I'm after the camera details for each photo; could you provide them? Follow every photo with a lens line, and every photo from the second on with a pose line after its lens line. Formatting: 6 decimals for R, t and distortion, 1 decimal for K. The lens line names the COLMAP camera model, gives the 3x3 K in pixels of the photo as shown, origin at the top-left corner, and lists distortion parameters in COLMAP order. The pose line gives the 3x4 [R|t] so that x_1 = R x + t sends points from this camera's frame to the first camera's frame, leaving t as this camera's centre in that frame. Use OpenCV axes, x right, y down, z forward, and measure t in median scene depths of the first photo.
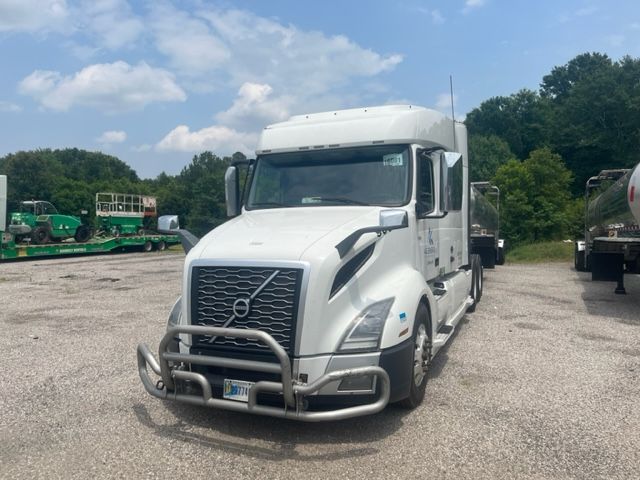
lens RADIAL K [[479.9, 0, 320.0], [0, 479.9, 240.0], [0, 0, 1]] dist [0.043314, 0.000961]
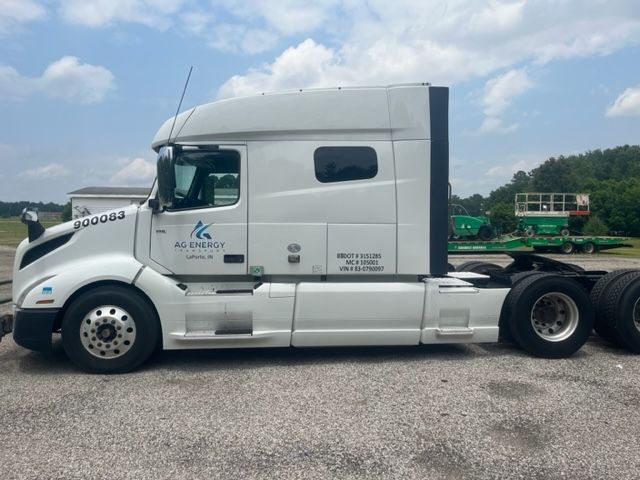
lens RADIAL K [[480.9, 0, 320.0], [0, 480.9, 240.0], [0, 0, 1]] dist [0.002745, 0.001505]
pose [[0.456809, 0.024849, -0.889218, 0.245130], [-0.027254, 0.999531, 0.013931, -0.001976], [0.889147, 0.017872, 0.457272, 0.155738]]
